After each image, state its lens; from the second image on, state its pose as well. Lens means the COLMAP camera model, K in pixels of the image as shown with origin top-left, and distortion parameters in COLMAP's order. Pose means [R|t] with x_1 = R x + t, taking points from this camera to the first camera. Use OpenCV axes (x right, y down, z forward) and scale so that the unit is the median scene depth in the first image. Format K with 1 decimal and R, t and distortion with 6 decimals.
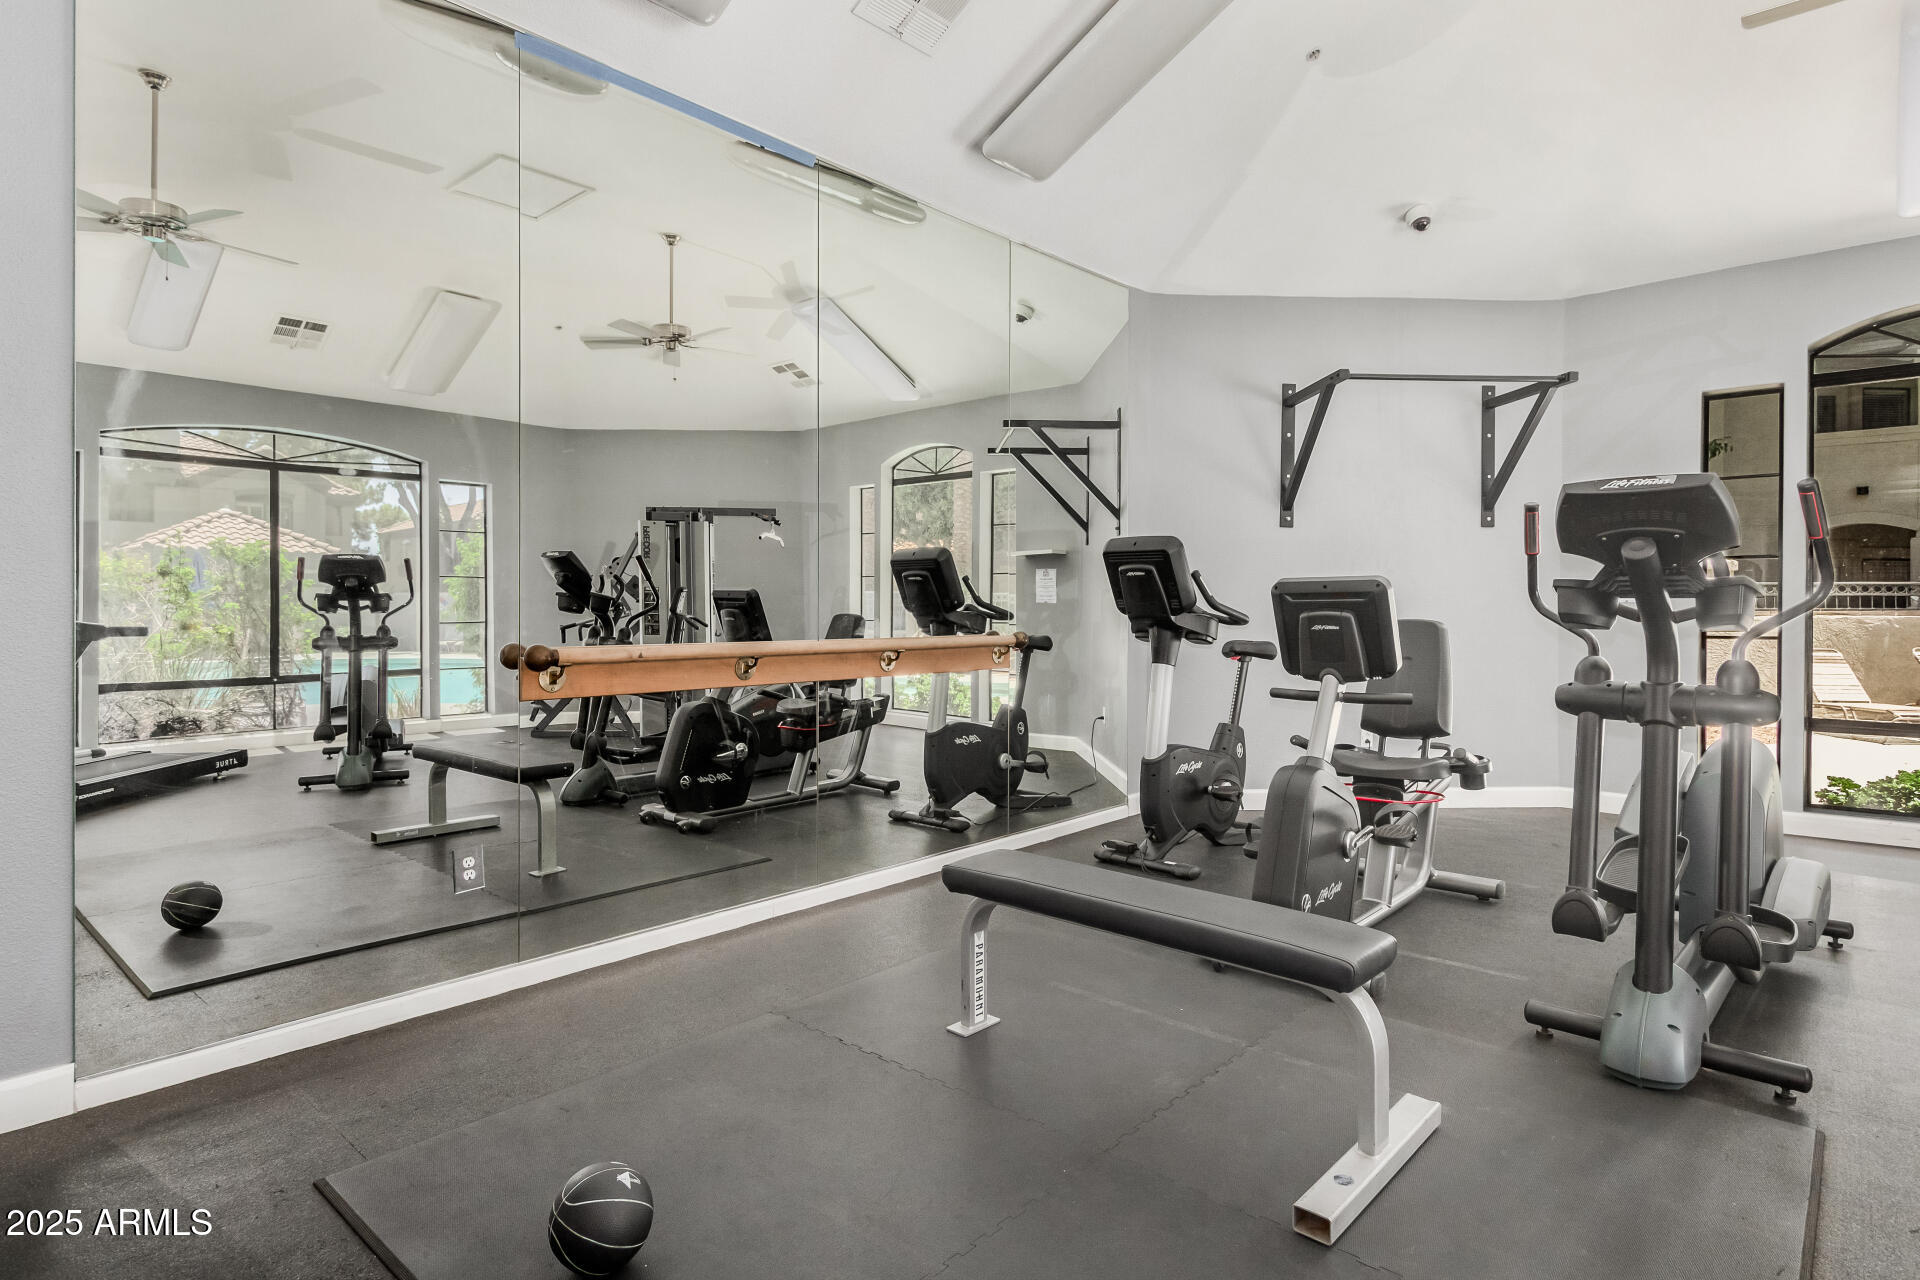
lens RADIAL K [[1034.1, 0, 977.6], [0, 1034.1, 604.7], [0, 0, 1]] dist [0.013004, -0.000481]
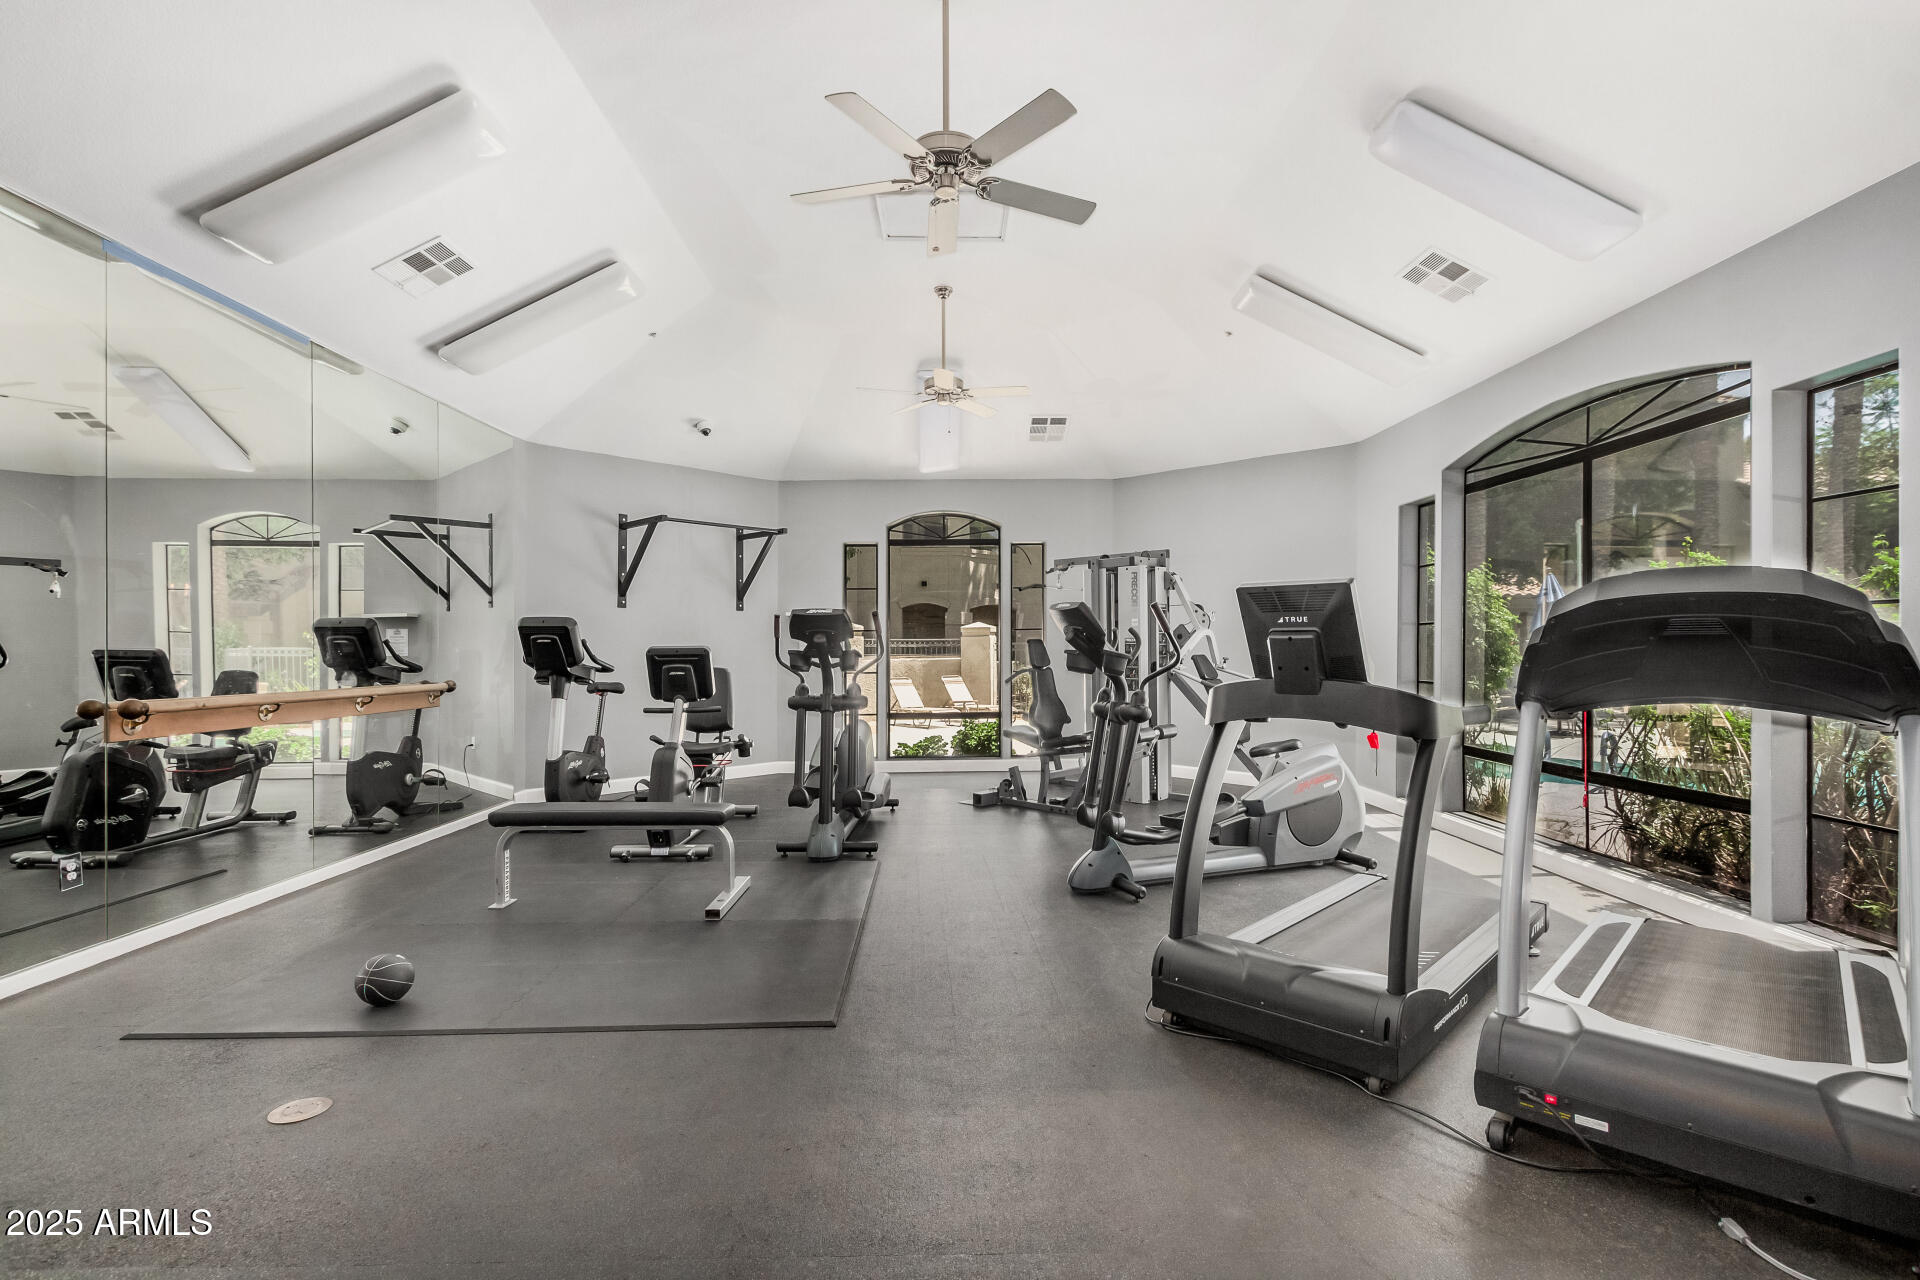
lens RADIAL K [[909.8, 0, 959.8], [0, 909.8, 644.4], [0, 0, 1]] dist [-0.004928, -0.000424]
pose [[0.744168, -0.002129, 0.667989, -0.282796], [0.005001, 0.999985, -0.002383, -0.017688], [-0.667974, 0.005114, 0.744167, -0.416823]]
